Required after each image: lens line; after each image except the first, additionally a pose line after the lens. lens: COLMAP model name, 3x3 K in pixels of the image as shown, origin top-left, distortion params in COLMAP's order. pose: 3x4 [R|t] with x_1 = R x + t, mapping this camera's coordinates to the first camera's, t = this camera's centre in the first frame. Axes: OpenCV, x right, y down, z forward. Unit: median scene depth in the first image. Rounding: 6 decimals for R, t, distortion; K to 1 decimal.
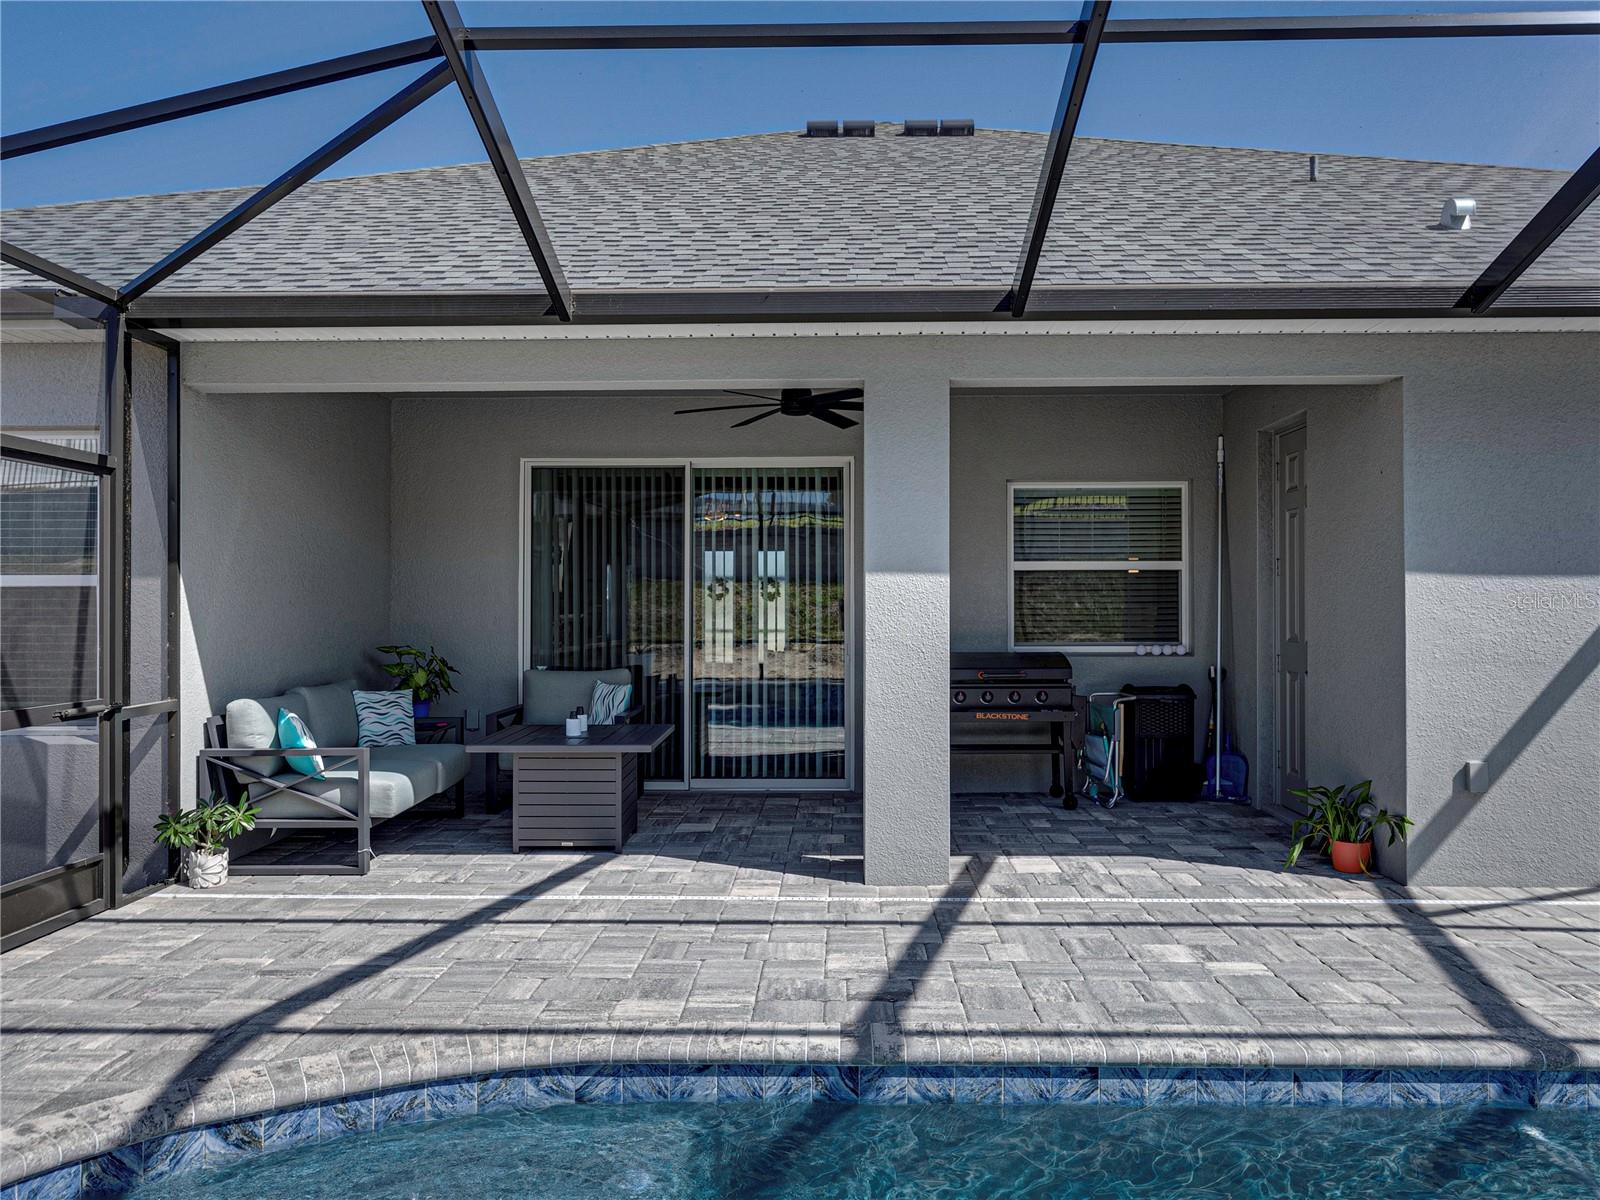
lens RADIAL K [[1172.5, 0, 800.0], [0, 1172.5, 600.0], [0, 0, 1]] dist [0.005254, 0.001719]
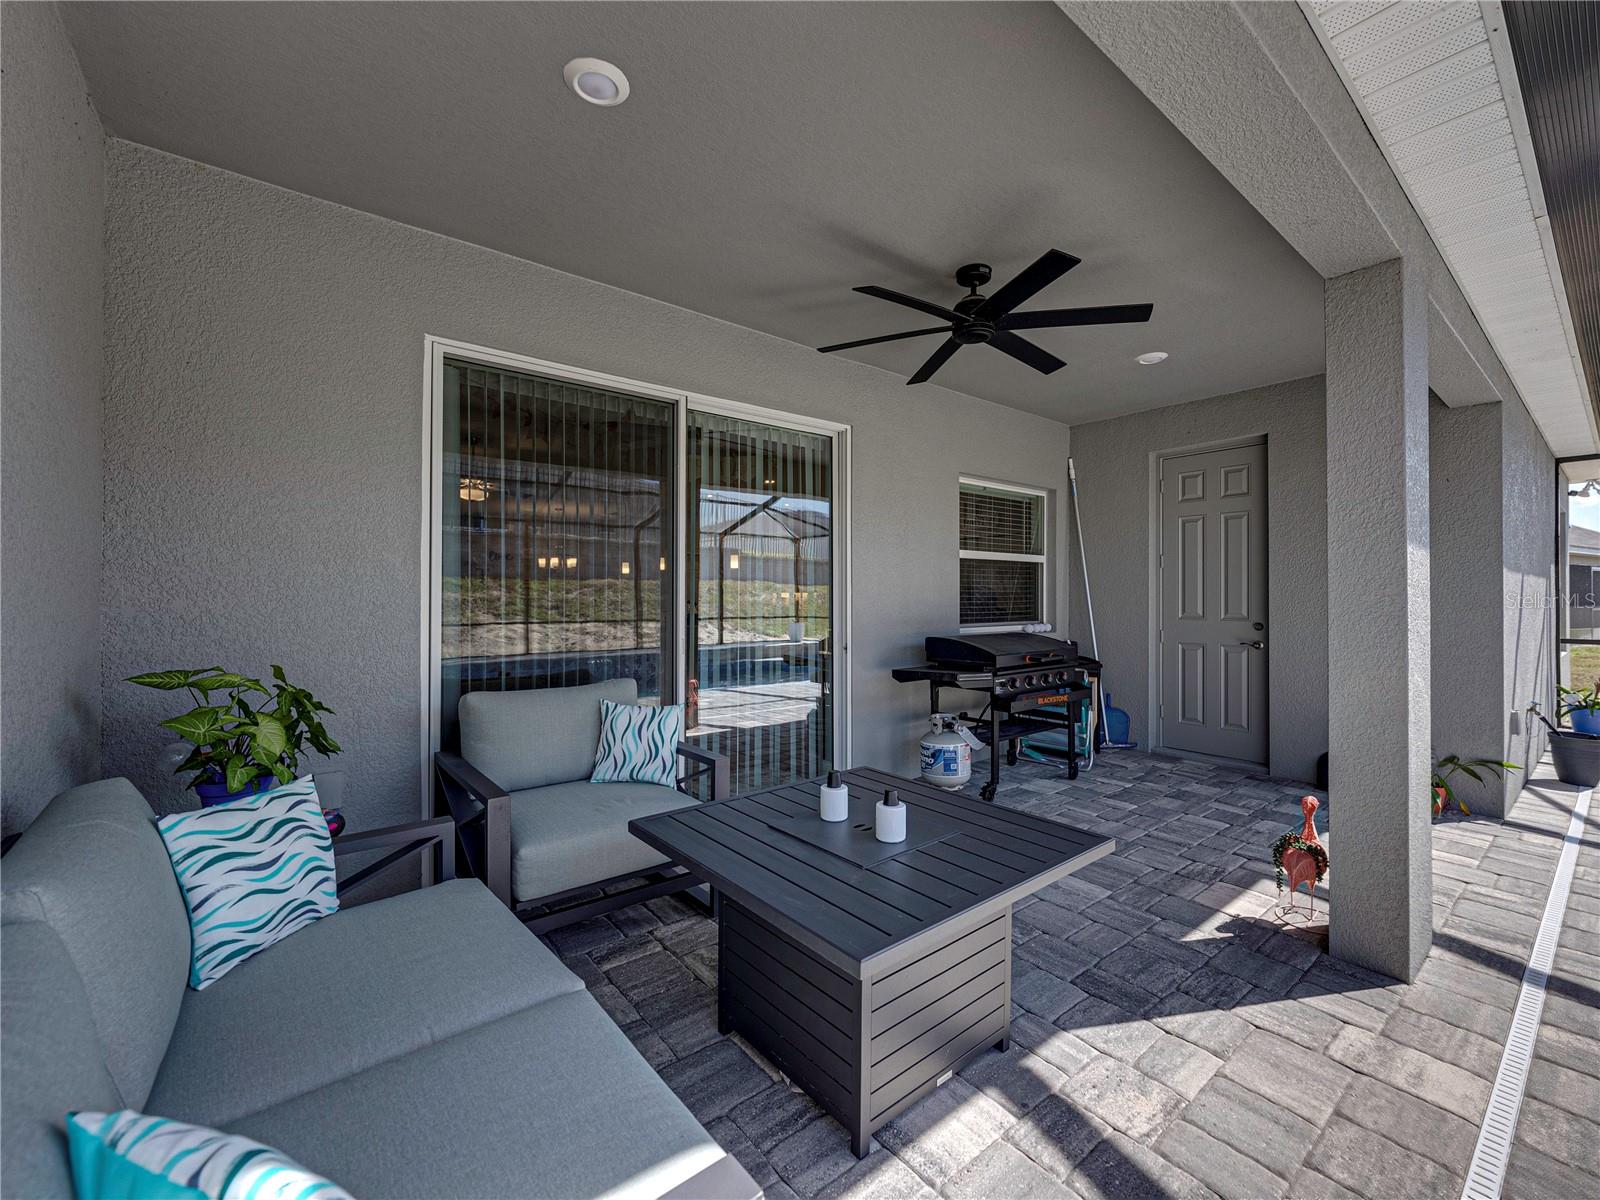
lens RADIAL K [[650.1, 0, 800.0], [0, 650.1, 600.0], [0, 0, 1]] dist [-0.000713, -0.000085]
pose [[0.763252, -0.001337, 0.646100, -0.702248], [-0.005570, 0.999947, 0.008649, 0.020577], [-0.646077, -0.010200, 0.763204, 1.433695]]
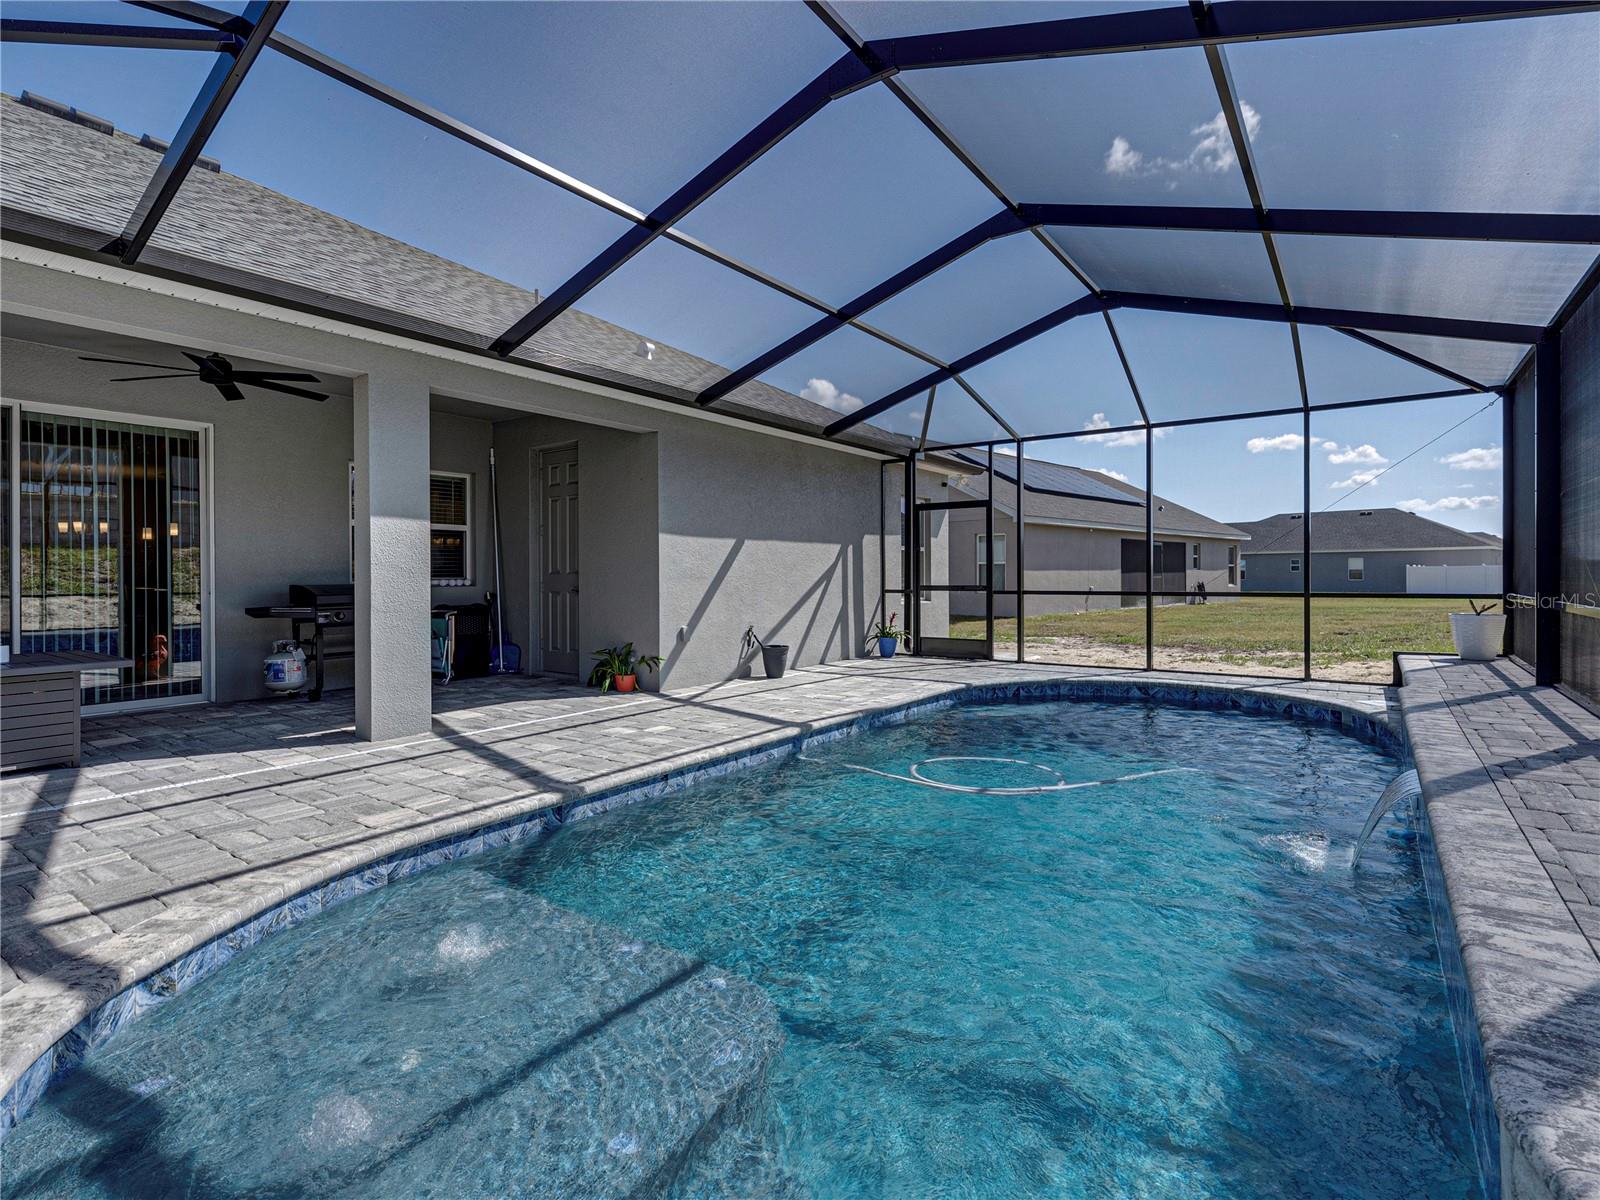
lens RADIAL K [[781.6, 0, 813.7], [0, 781.6, 586.4], [0, 0, 1]] dist [0.000975, -0.000147]
pose [[0.558099, -0.012904, 0.829674, -0.622088], [-0.002331, 0.999851, 0.017118, 0.064758], [-0.829771, -0.011487, 0.557986, 0.088390]]
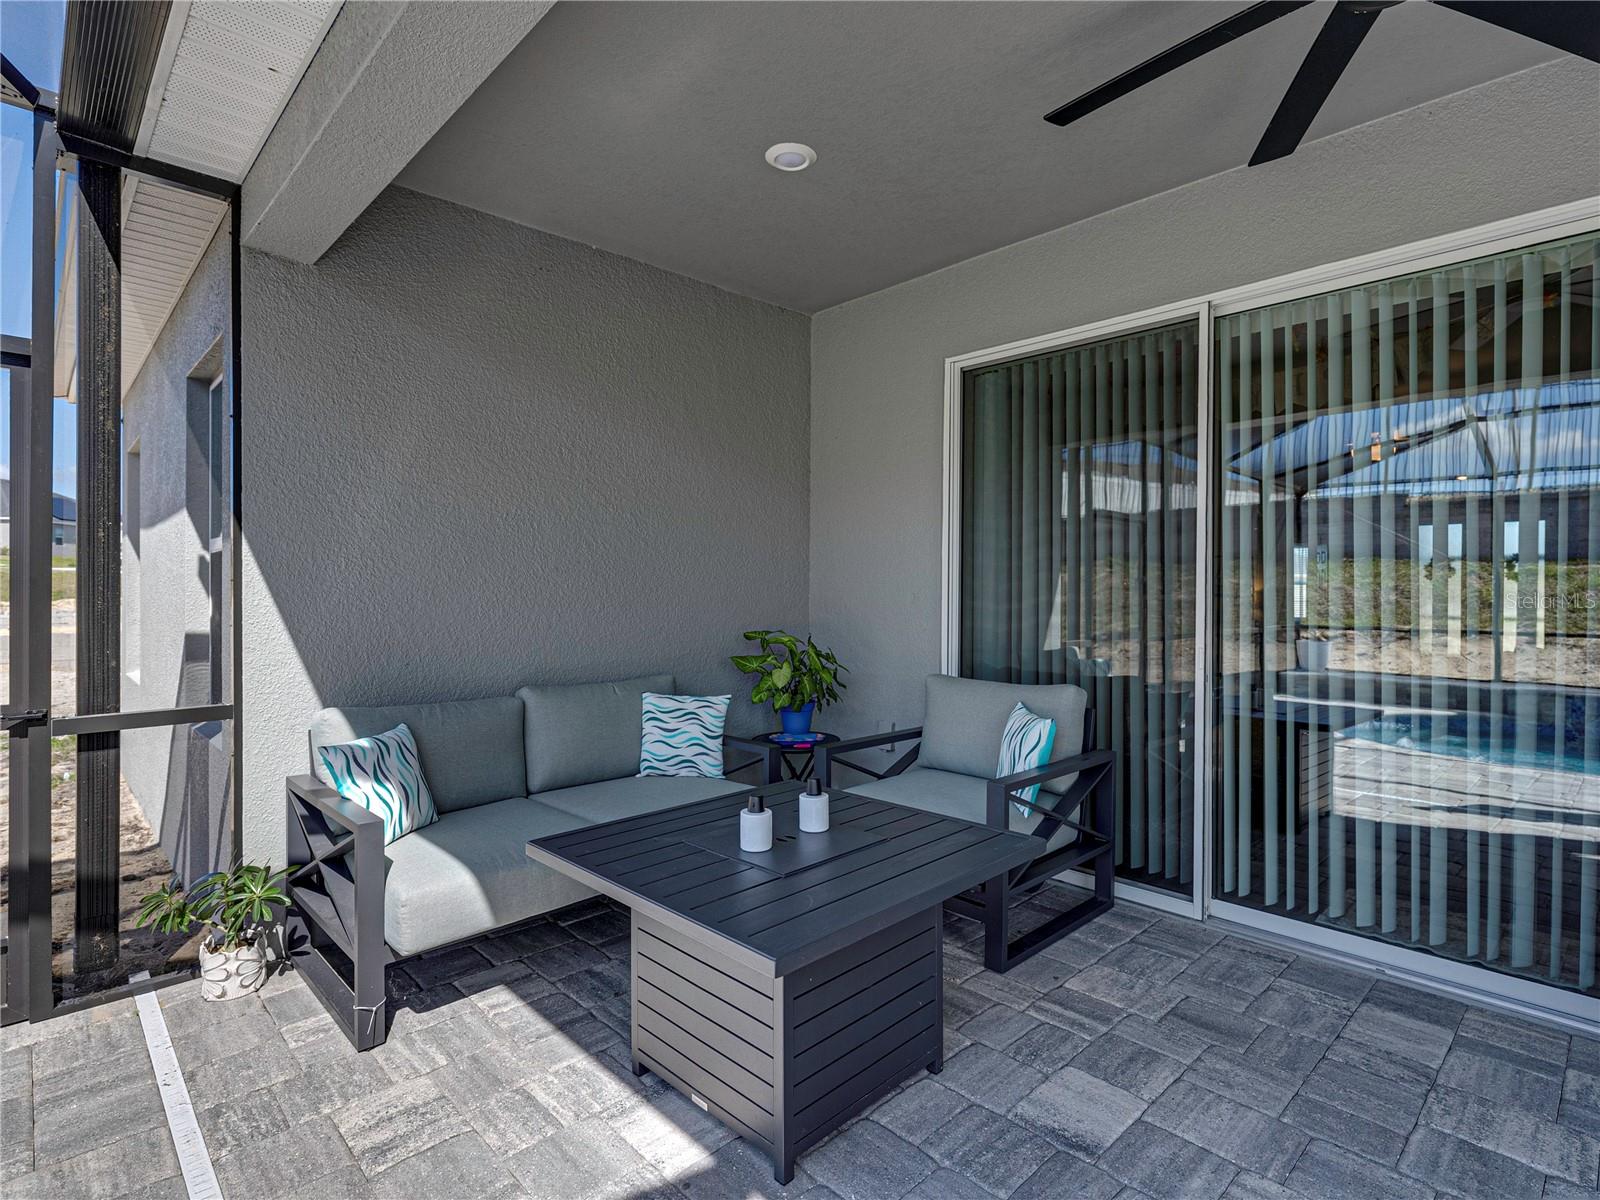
lens RADIAL K [[823.8, 0, 816.0], [0, 823.8, 595.8], [0, 0, 1]] dist [0.000264, -0.000078]
pose [[0.726418, 0.008665, -0.687198, 0.078685], [-0.001722, 0.999940, 0.010788, 0.024355], [0.687251, -0.006654, 0.726390, 1.378890]]
